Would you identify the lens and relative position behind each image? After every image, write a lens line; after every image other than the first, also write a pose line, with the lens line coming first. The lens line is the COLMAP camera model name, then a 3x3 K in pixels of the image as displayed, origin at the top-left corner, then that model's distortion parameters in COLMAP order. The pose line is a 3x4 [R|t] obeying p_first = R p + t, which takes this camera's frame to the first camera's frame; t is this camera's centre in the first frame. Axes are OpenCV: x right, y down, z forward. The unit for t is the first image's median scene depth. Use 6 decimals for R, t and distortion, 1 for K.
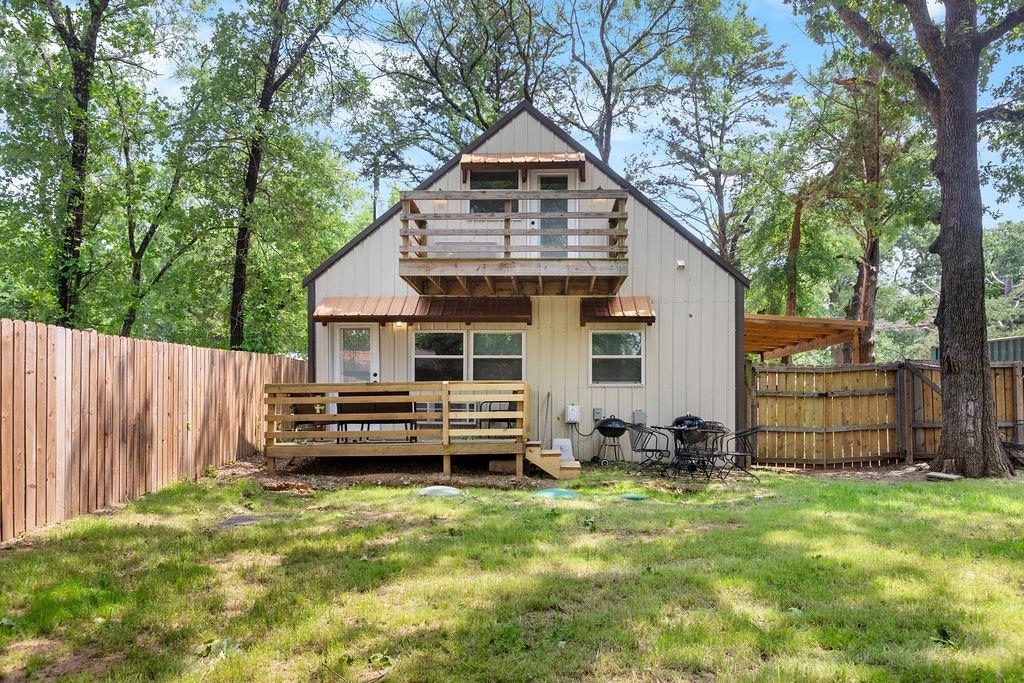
lens RADIAL K [[723.2, 0, 512.0], [0, 723.2, 341.5], [0, 0, 1]] dist [0.001418, -0.001311]
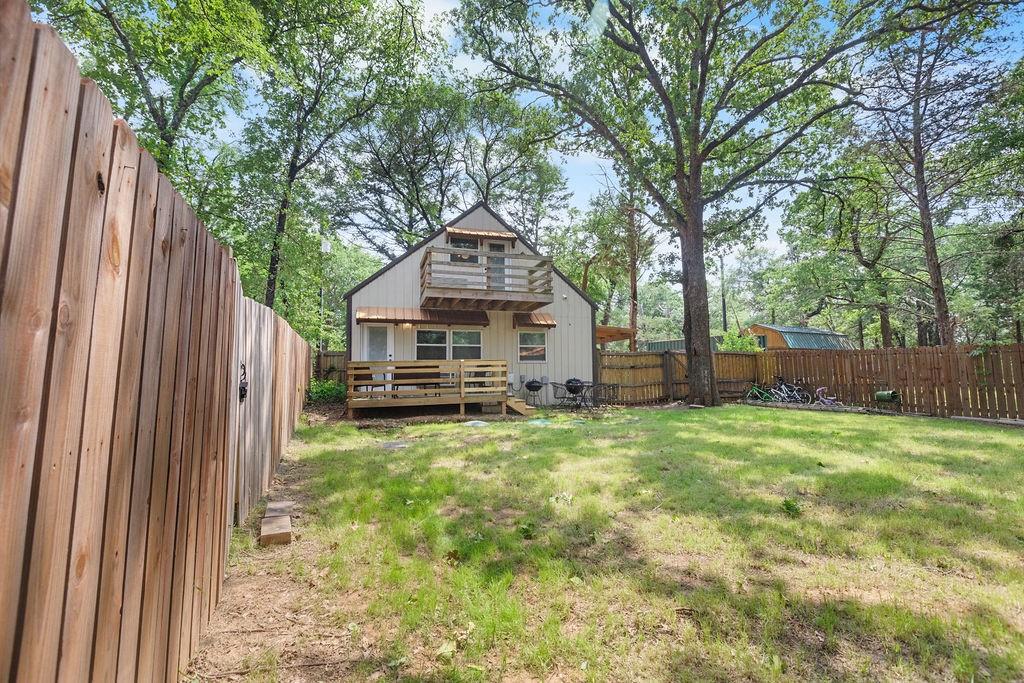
lens RADIAL K [[437.0, 0, 509.1], [0, 437.0, 304.6], [0, 0, 1]] dist [0.001214, 0.000032]
pose [[0.945724, 0.042258, 0.322212, -0.262918], [-0.019304, 0.997064, -0.074106, -0.000527], [-0.324397, 0.063864, 0.943763, -0.016924]]
